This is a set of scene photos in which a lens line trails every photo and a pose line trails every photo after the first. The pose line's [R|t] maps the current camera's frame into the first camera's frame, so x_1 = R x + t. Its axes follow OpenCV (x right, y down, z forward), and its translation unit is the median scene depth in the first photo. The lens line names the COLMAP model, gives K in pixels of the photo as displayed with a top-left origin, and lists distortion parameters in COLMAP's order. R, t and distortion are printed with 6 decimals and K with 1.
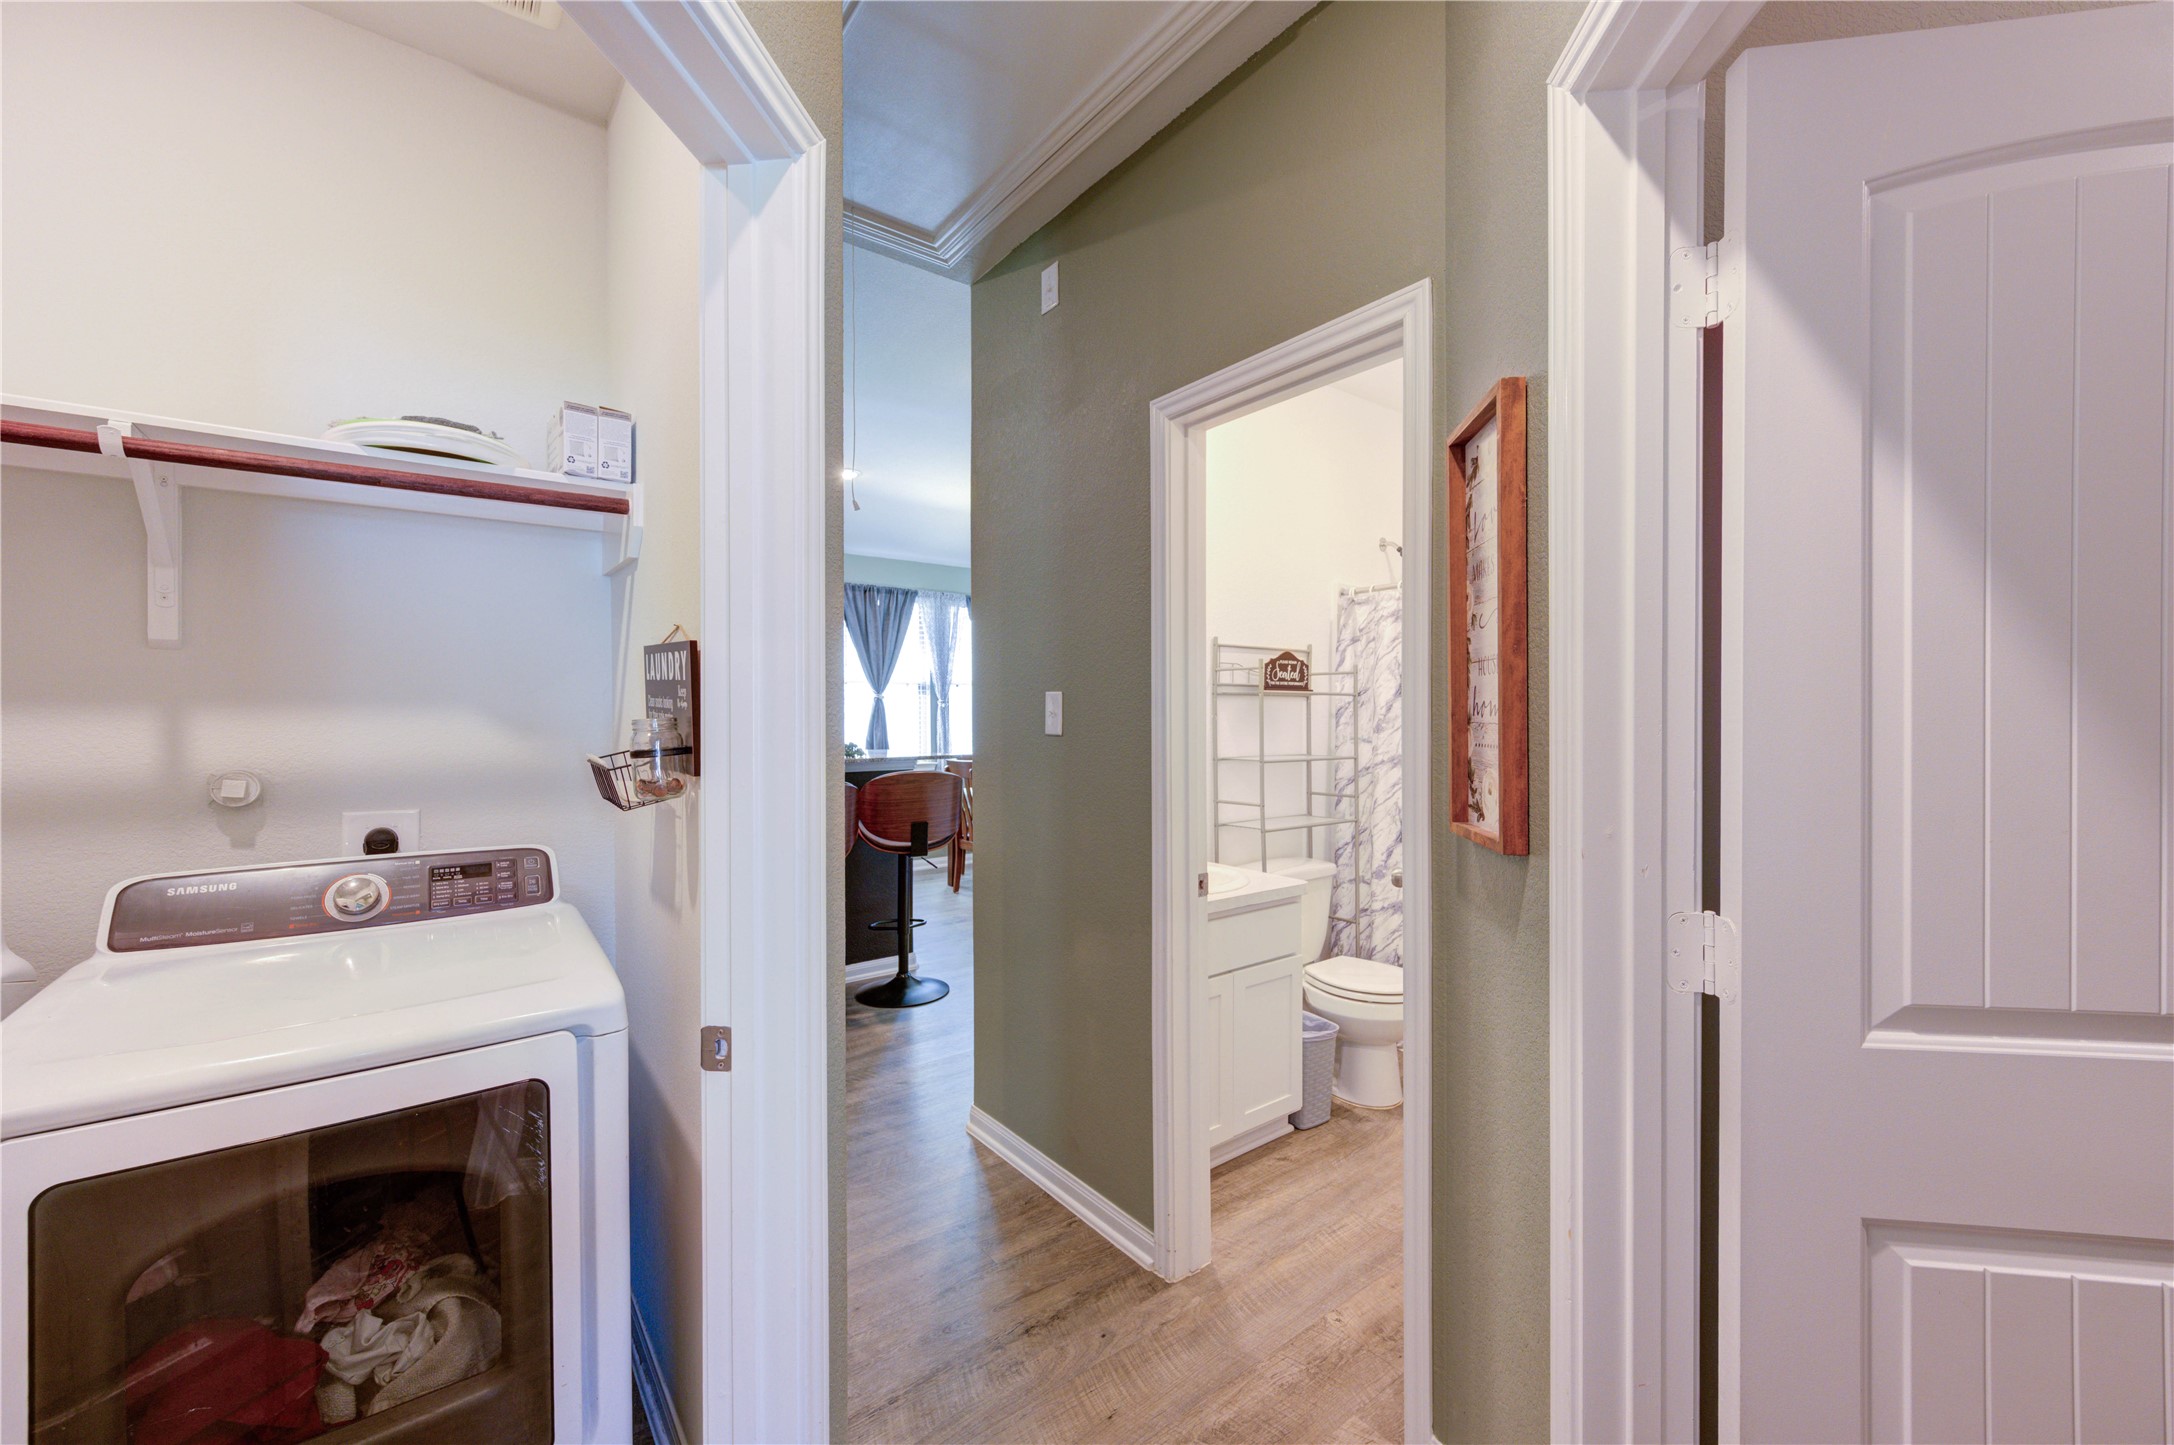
lens RADIAL K [[847.5, 0, 1093.2], [0, 847.5, 720.4], [0, 0, 1]] dist [0.001450, 0.000781]
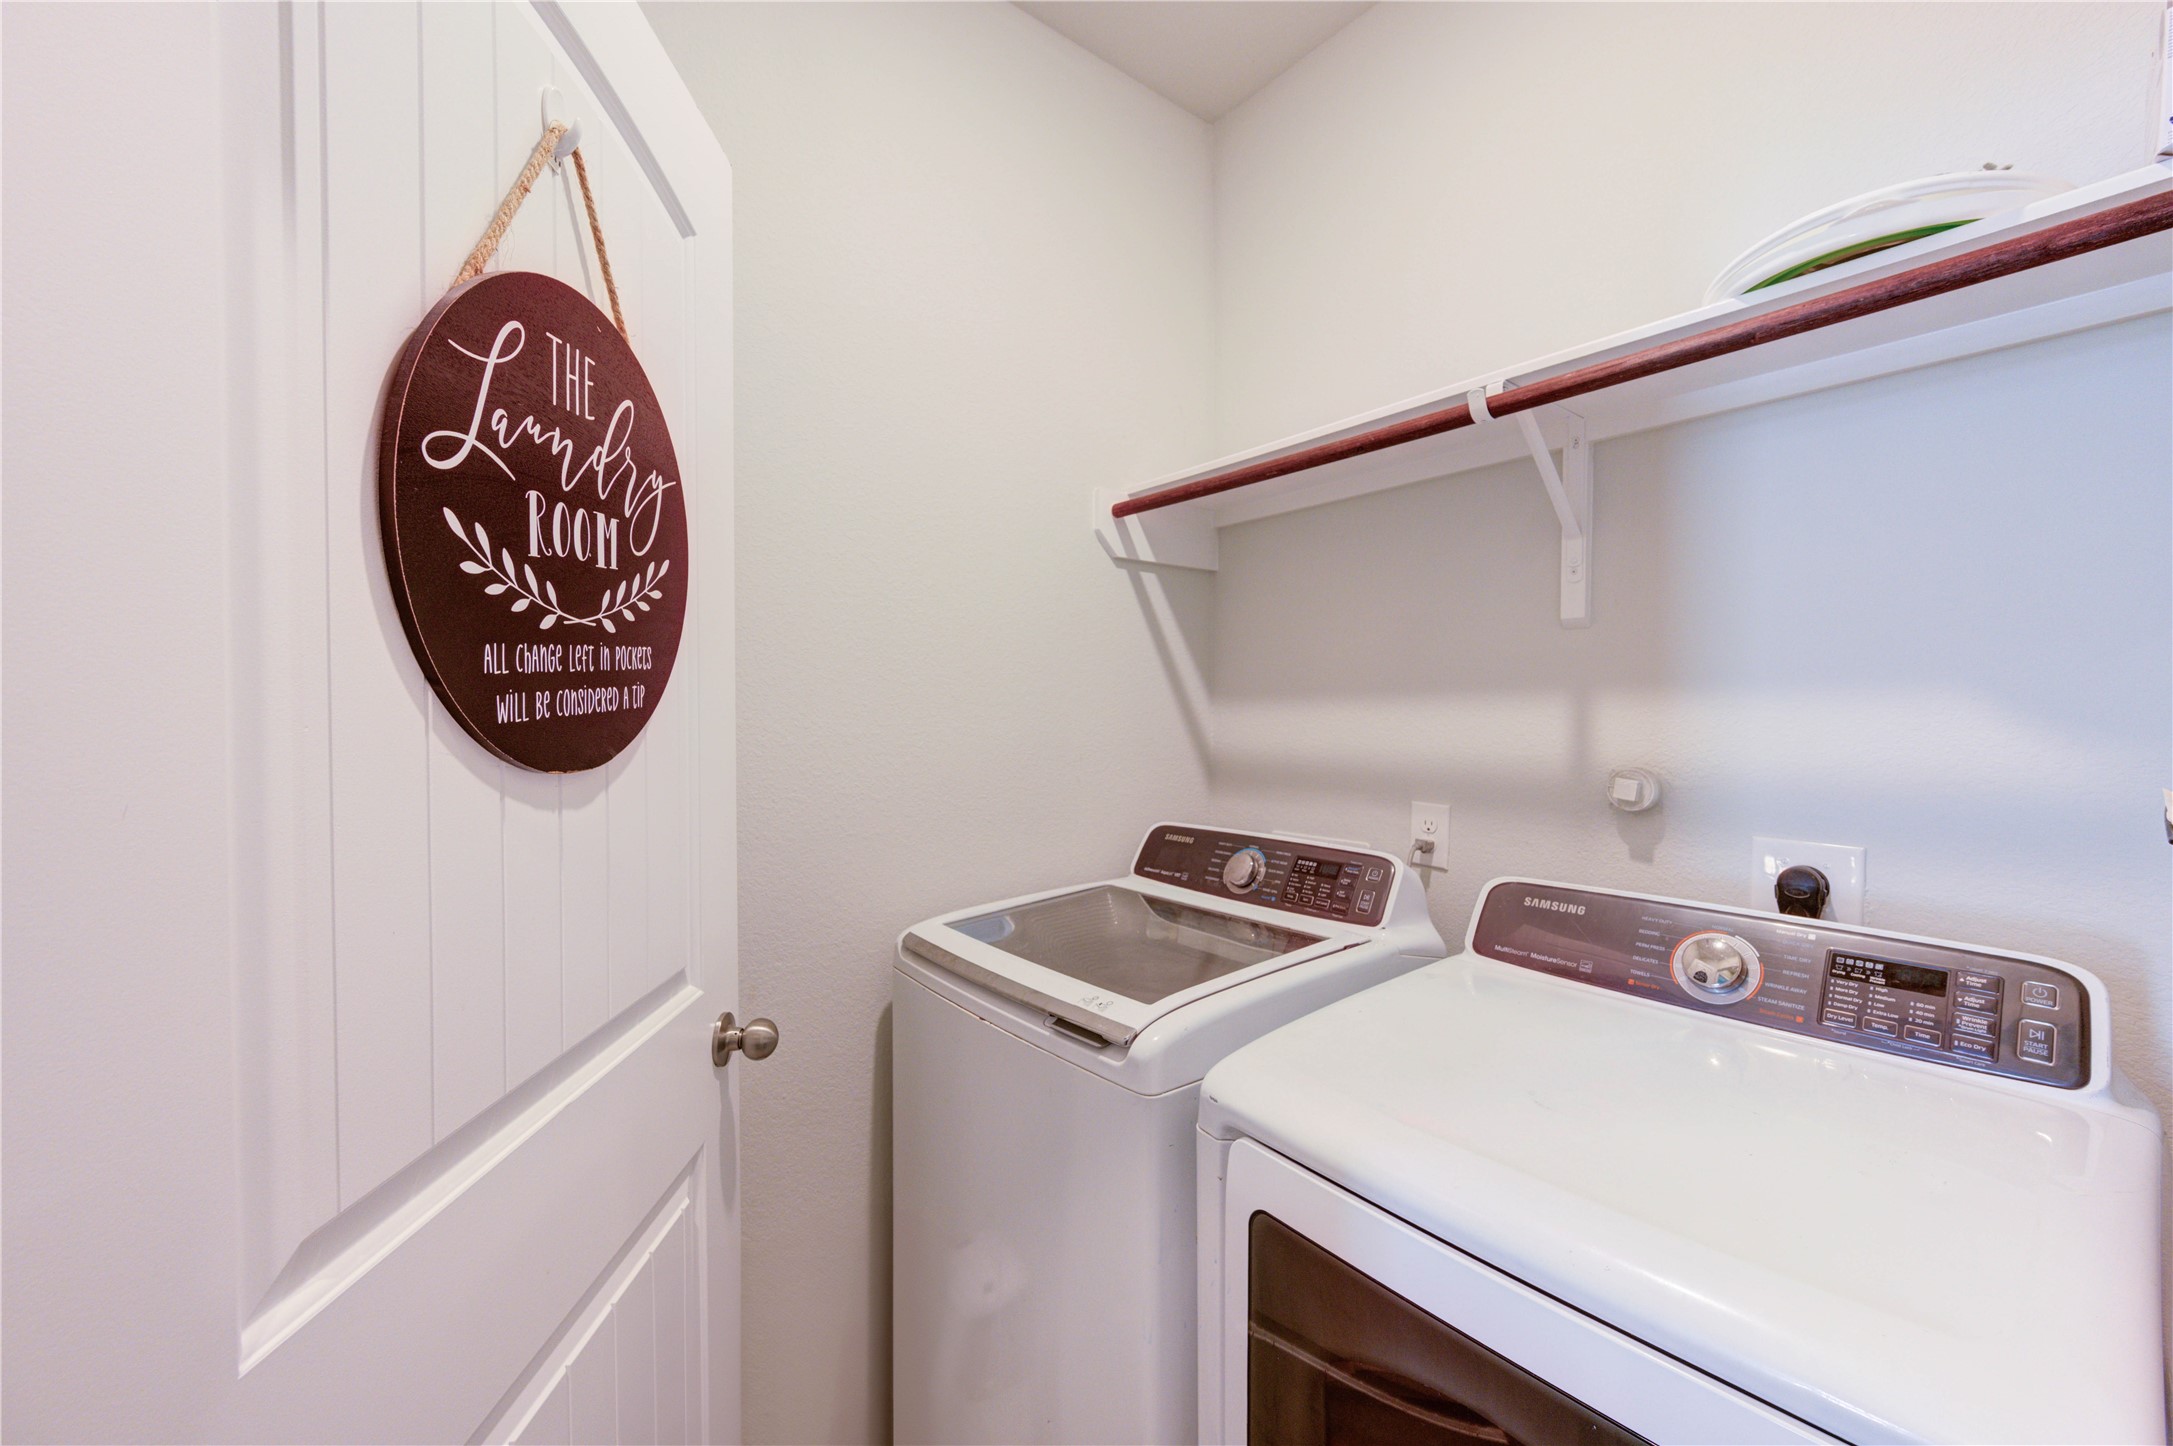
lens RADIAL K [[847.1, 0, 1096.2], [0, 847.1, 729.9], [0, 0, 1]] dist [0.001450, 0.000781]
pose [[0.005909, 0.032312, -0.999460, -0.180886], [-0.003197, 0.999473, 0.032293, -0.003517], [0.999977, 0.003005, 0.006009, 0.469145]]
